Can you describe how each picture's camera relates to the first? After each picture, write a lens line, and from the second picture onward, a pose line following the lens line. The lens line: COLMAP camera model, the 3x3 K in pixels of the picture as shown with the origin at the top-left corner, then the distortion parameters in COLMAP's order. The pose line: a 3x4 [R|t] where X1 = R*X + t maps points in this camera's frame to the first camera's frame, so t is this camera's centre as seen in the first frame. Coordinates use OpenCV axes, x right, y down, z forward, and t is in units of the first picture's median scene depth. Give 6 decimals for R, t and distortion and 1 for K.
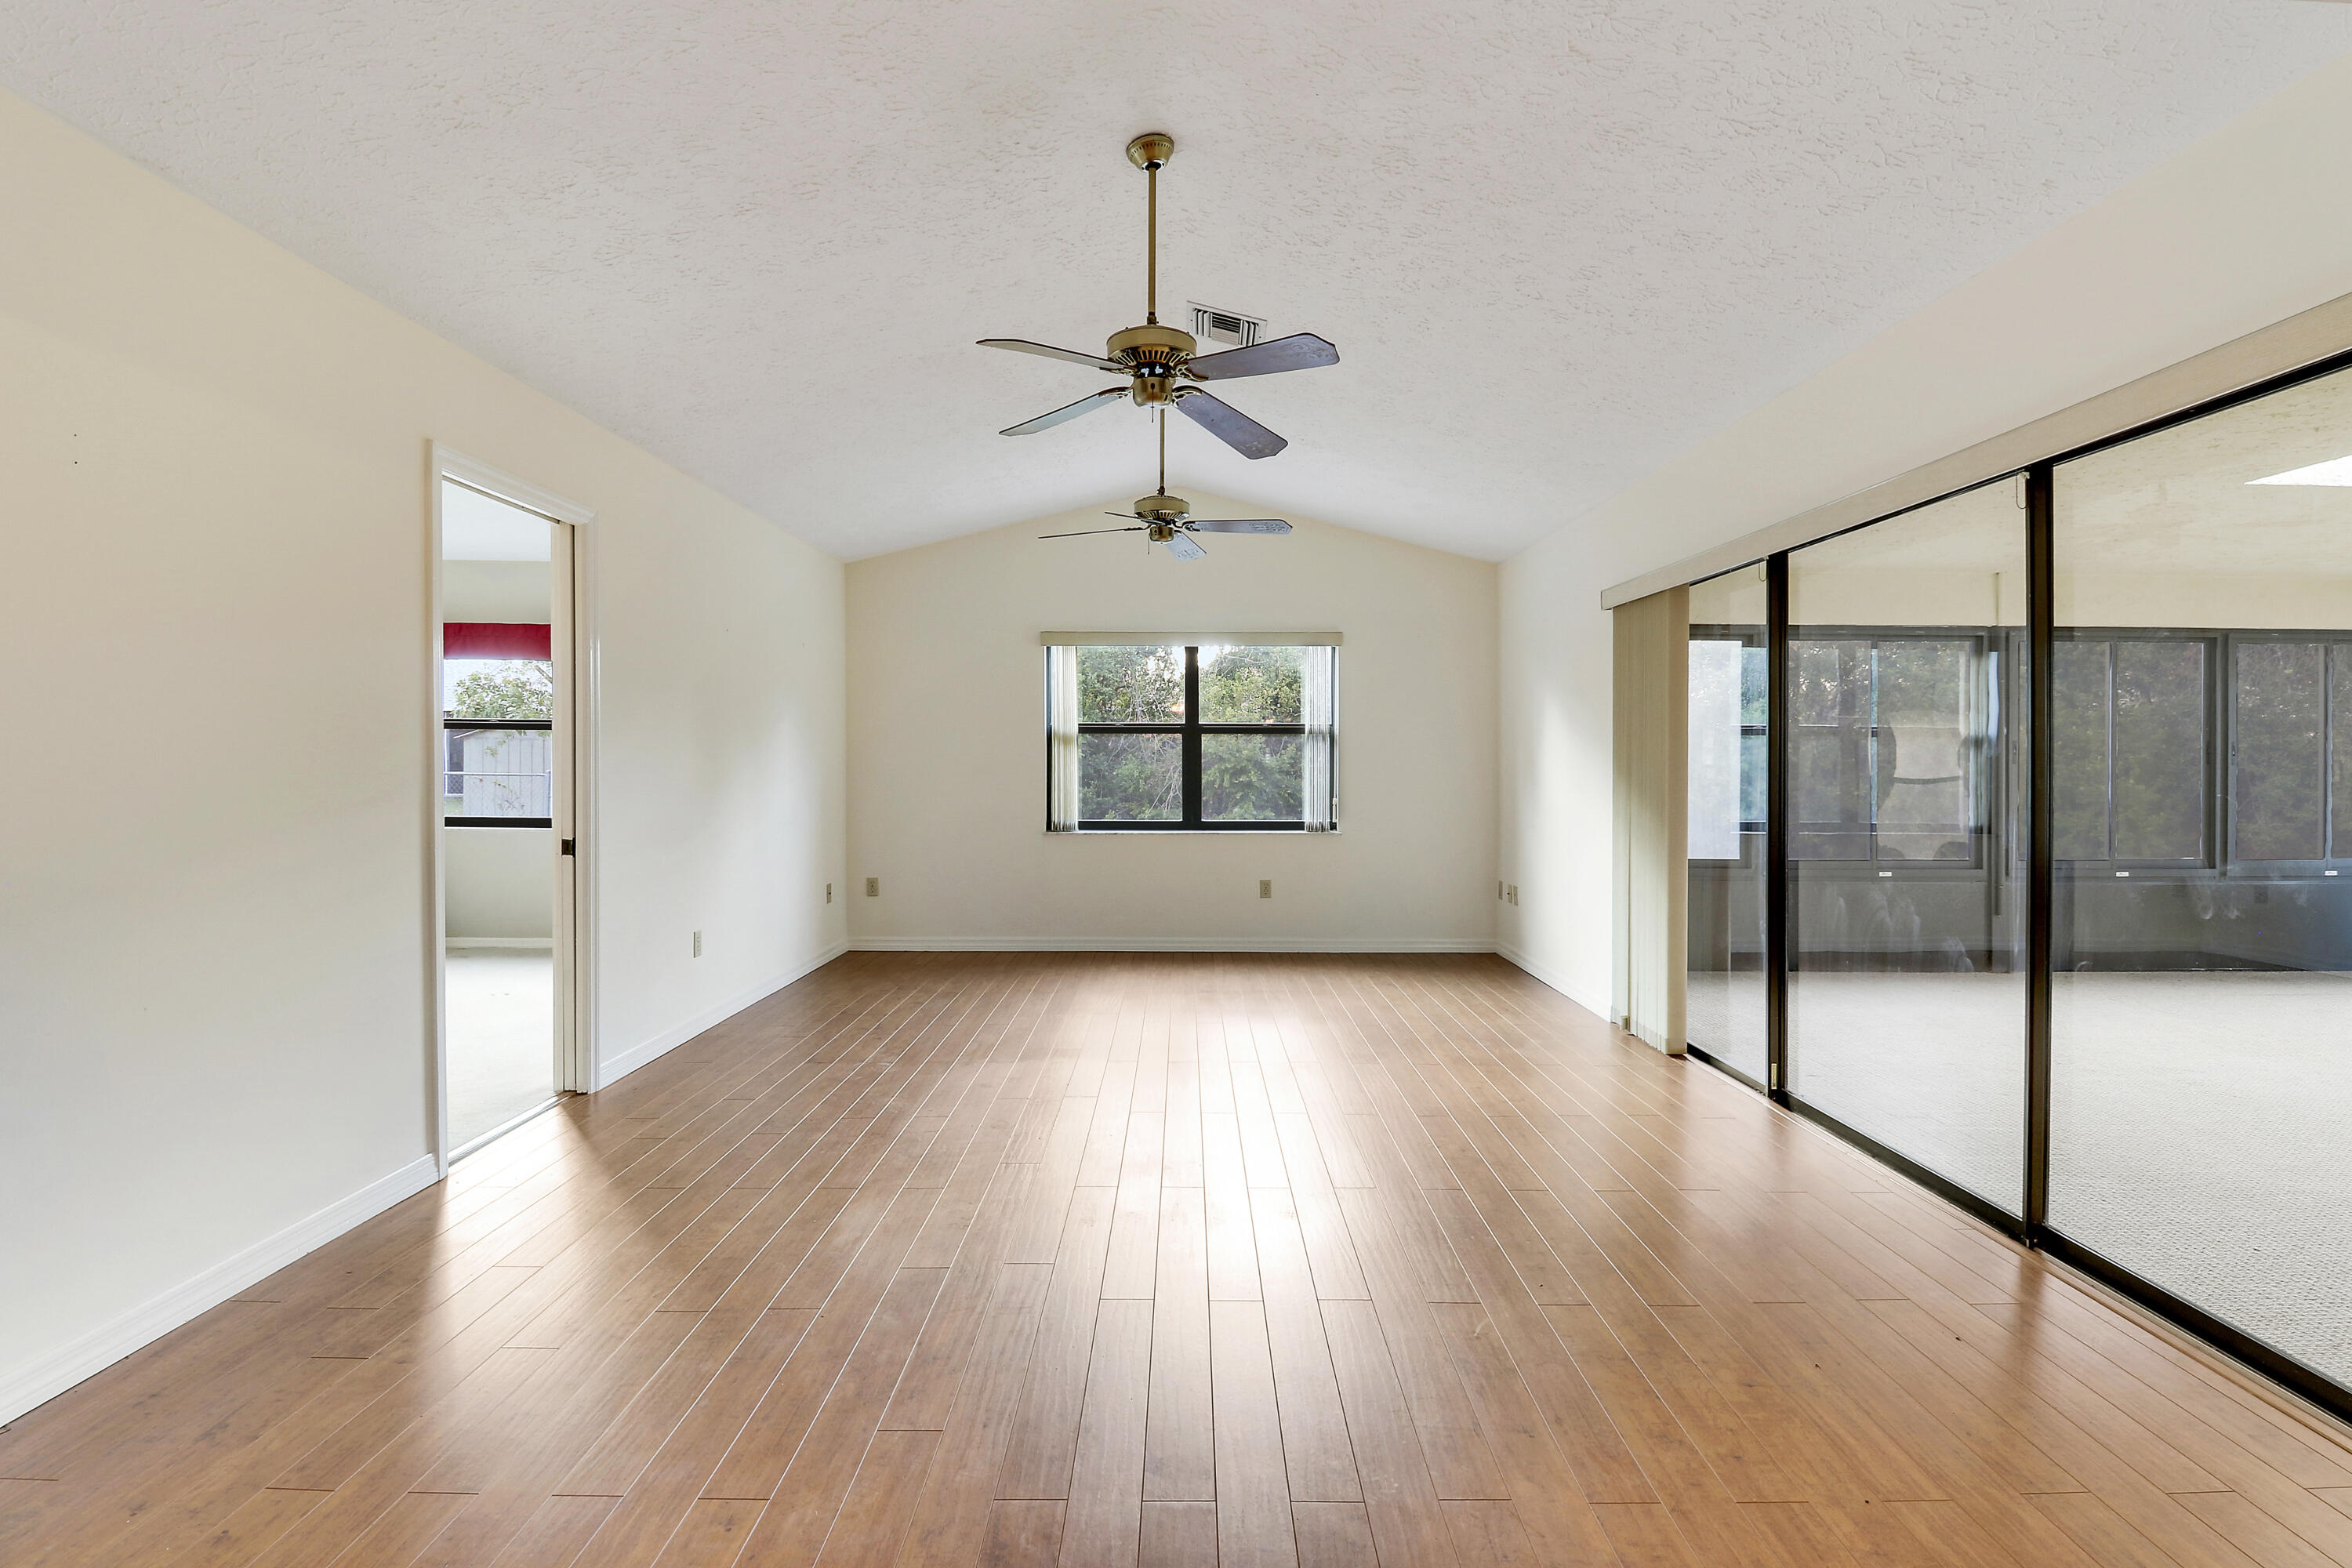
lens RADIAL K [[1092.9, 0, 1207.3], [0, 1092.9, 762.1], [0, 0, 1]] dist [-0.007238, -0.019651]
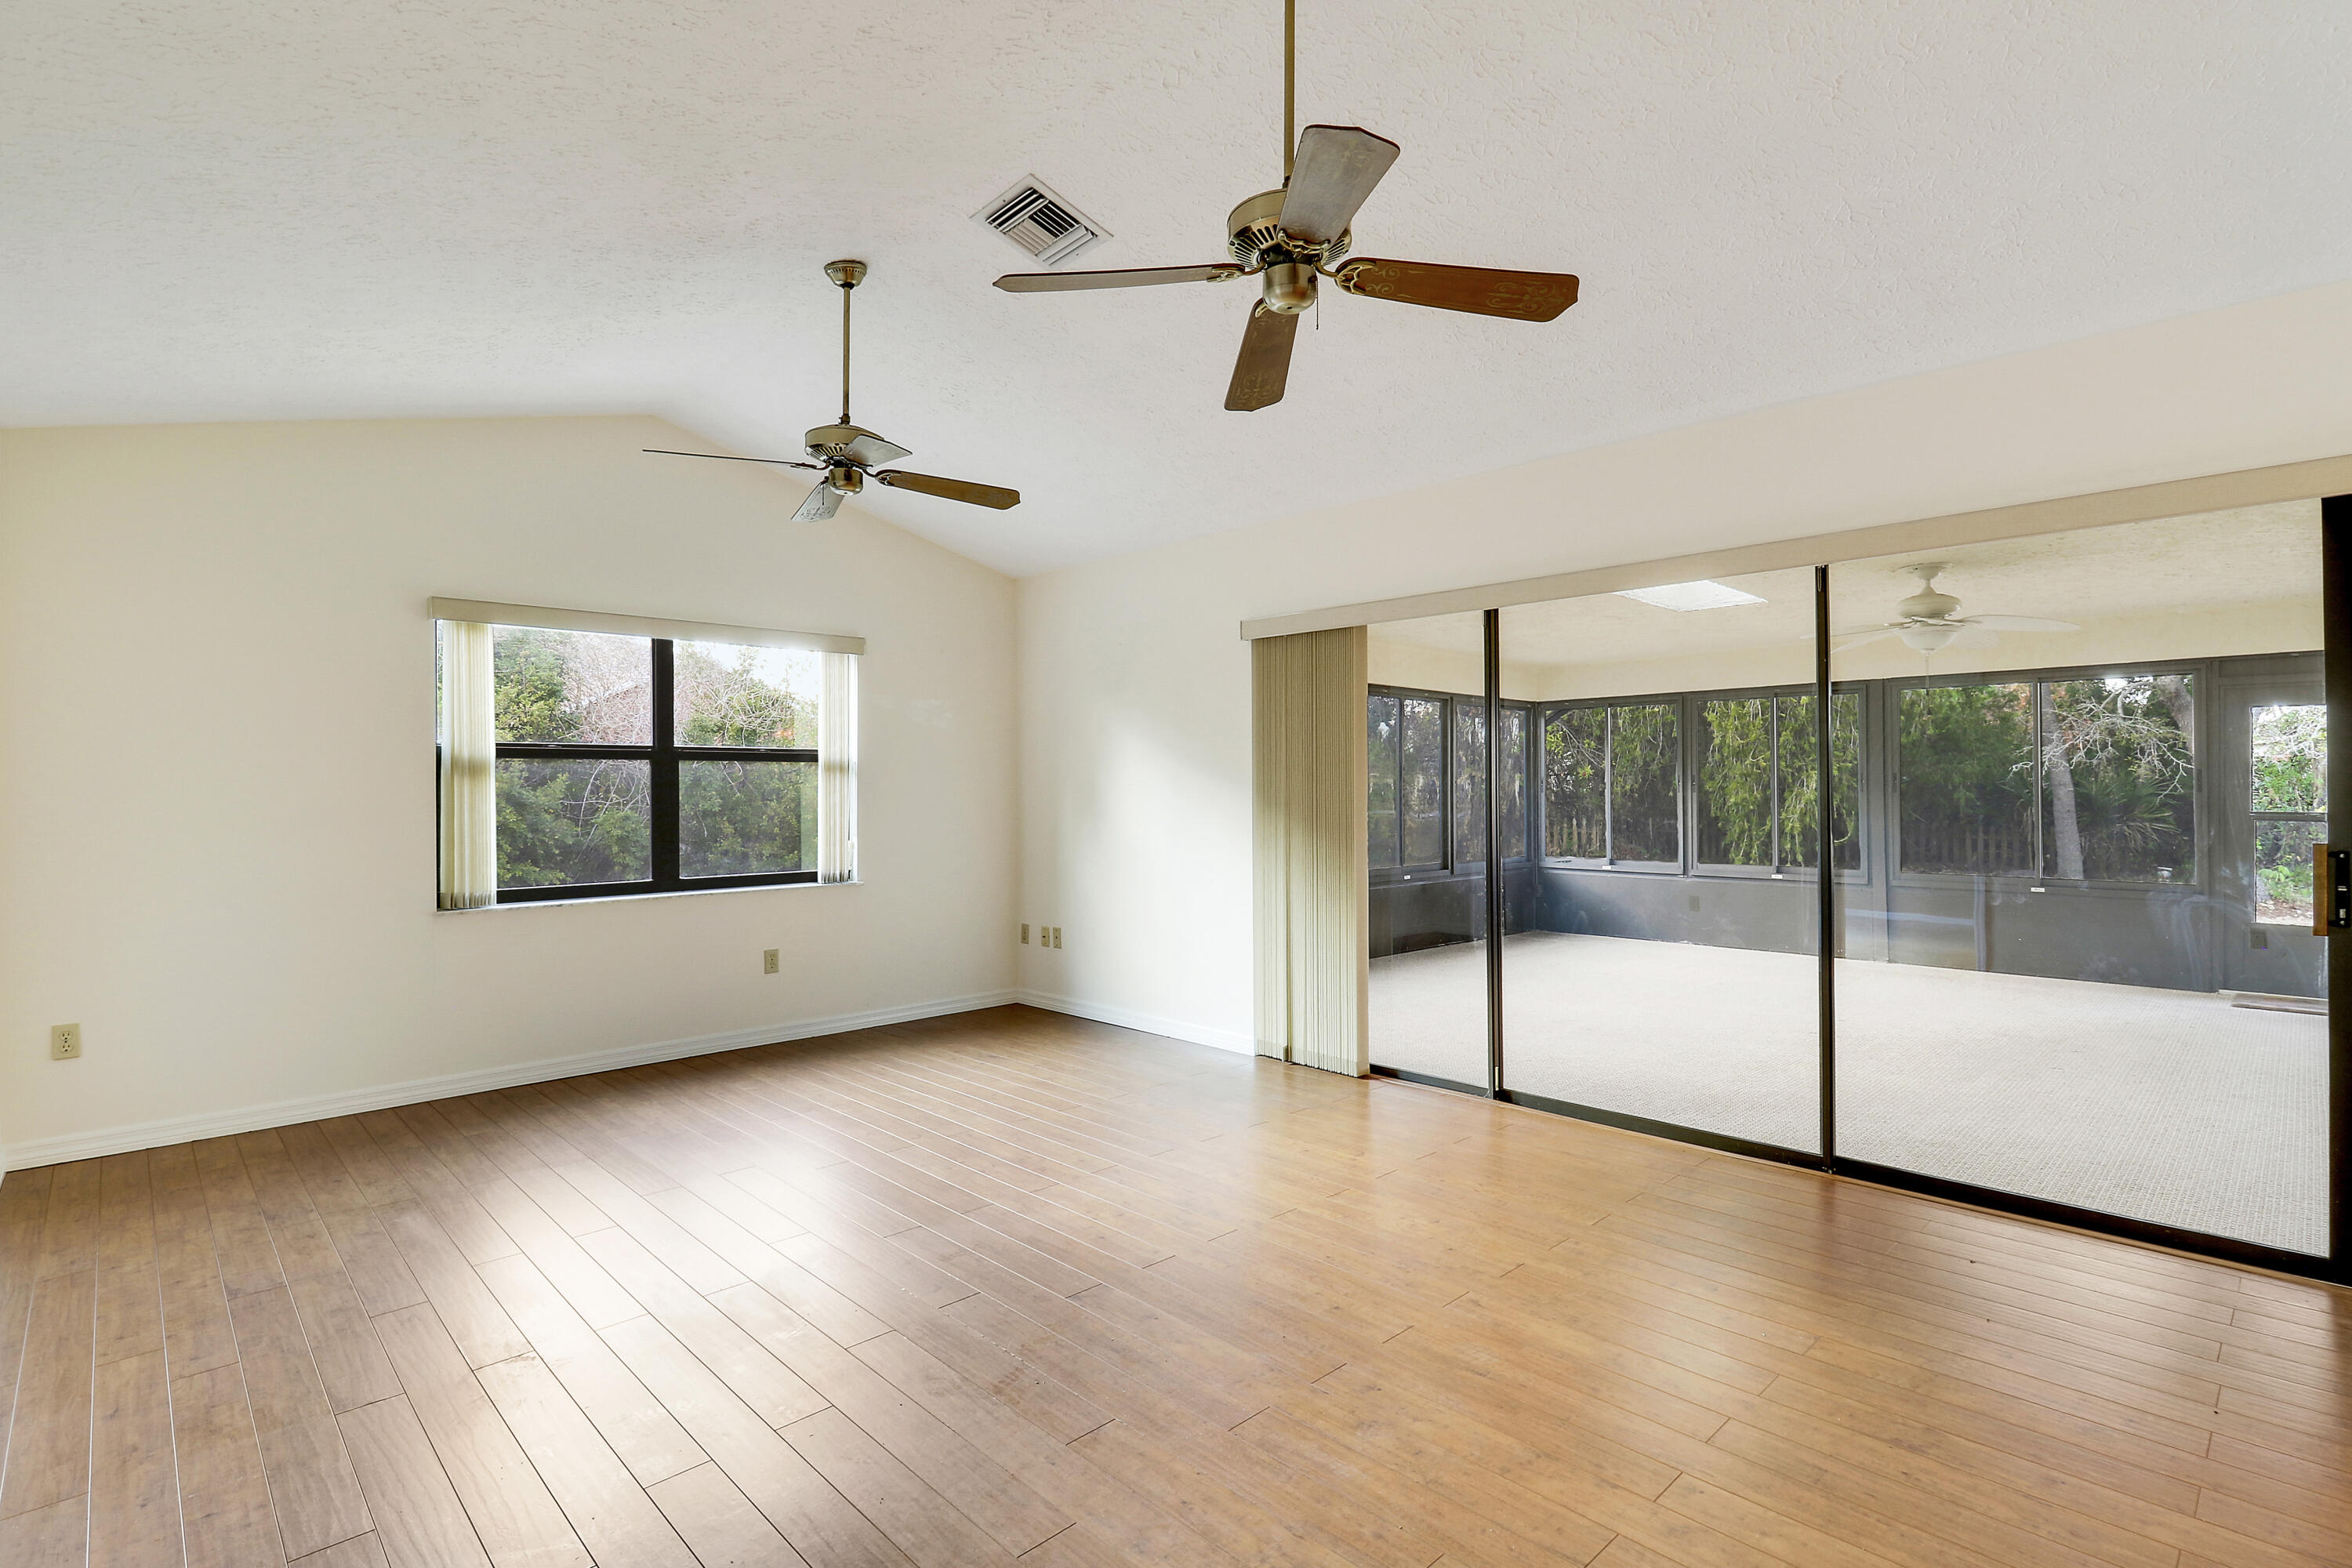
lens RADIAL K [[1089.6, 0, 1080.2], [0, 1089.6, 778.0], [0, 0, 1]] dist [-0.010106, -0.000059]
pose [[0.730513, 0.002039, 0.682895, -0.311735], [0.009442, 0.999870, -0.013086, -0.001960], [-0.682833, 0.016007, 0.730399, 0.283428]]
